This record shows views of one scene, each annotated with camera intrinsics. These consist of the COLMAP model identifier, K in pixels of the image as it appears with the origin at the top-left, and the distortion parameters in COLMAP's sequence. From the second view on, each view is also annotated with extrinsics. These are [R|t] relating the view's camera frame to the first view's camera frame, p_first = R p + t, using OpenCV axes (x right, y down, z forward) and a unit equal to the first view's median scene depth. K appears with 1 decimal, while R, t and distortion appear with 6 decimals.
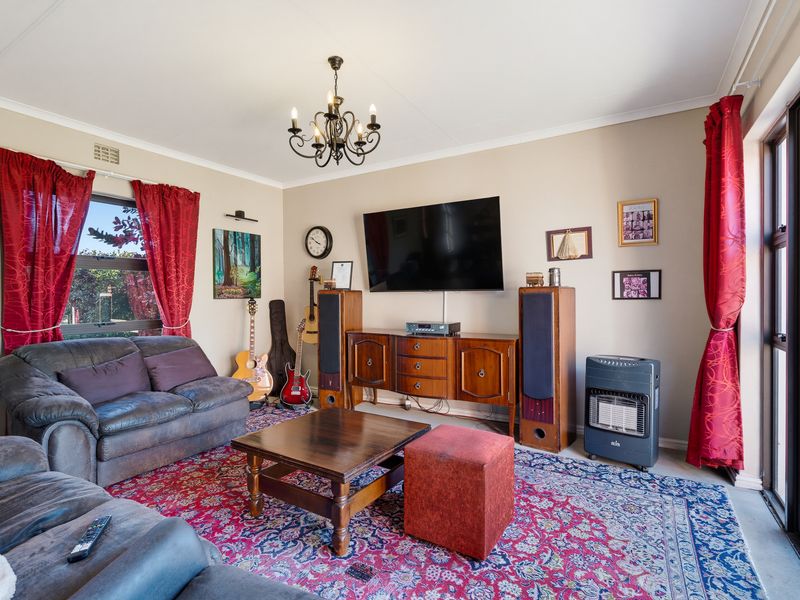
lens RADIAL K [[409.6, 0, 396.9], [0, 409.6, 297.2], [0, 0, 1]] dist [-0.002864, 0.000582]
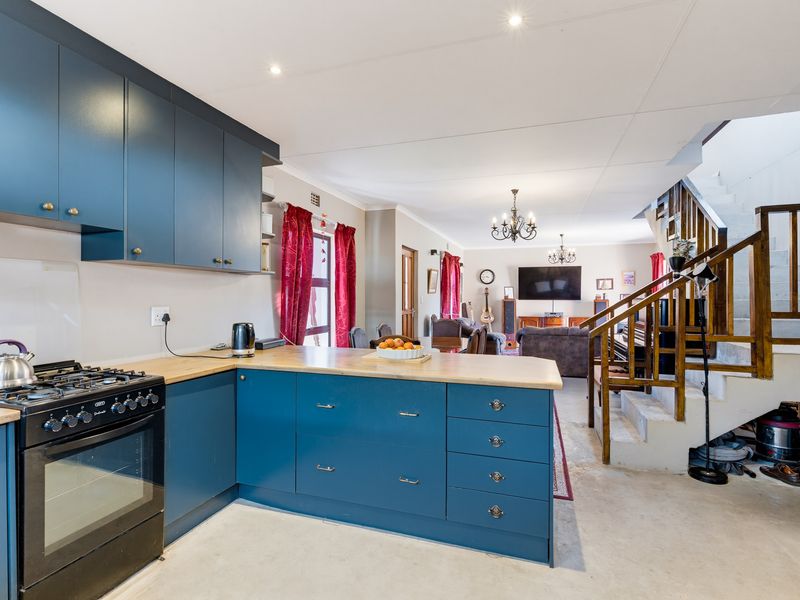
lens RADIAL K [[409.6, 0, 396.9], [0, 409.6, 297.2], [0, 0, 1]] dist [-0.002864, 0.000582]
pose [[0.977711, 0.006691, 0.209850, -1.556999], [-0.006531, 0.999978, -0.001455, -0.026179], [-0.209855, 0.000052, 0.977732, -1.440591]]
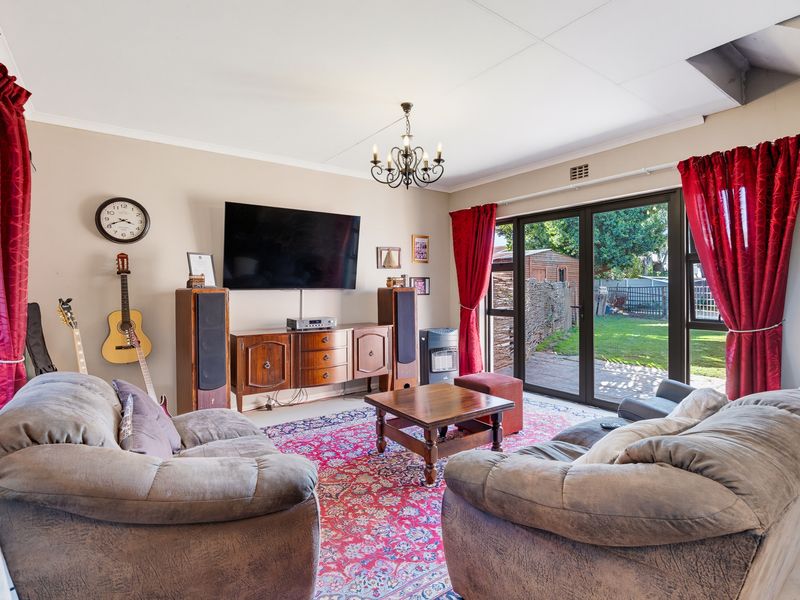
lens RADIAL K [[409.6, 0, 396.9], [0, 409.6, 297.2], [0, 0, 1]] dist [-0.002864, 0.000582]
pose [[0.394560, -0.017879, 0.918696, -0.913224], [0.008394, 0.999839, 0.015853, -0.011737], [-0.918832, 0.001456, 0.394646, 0.393238]]
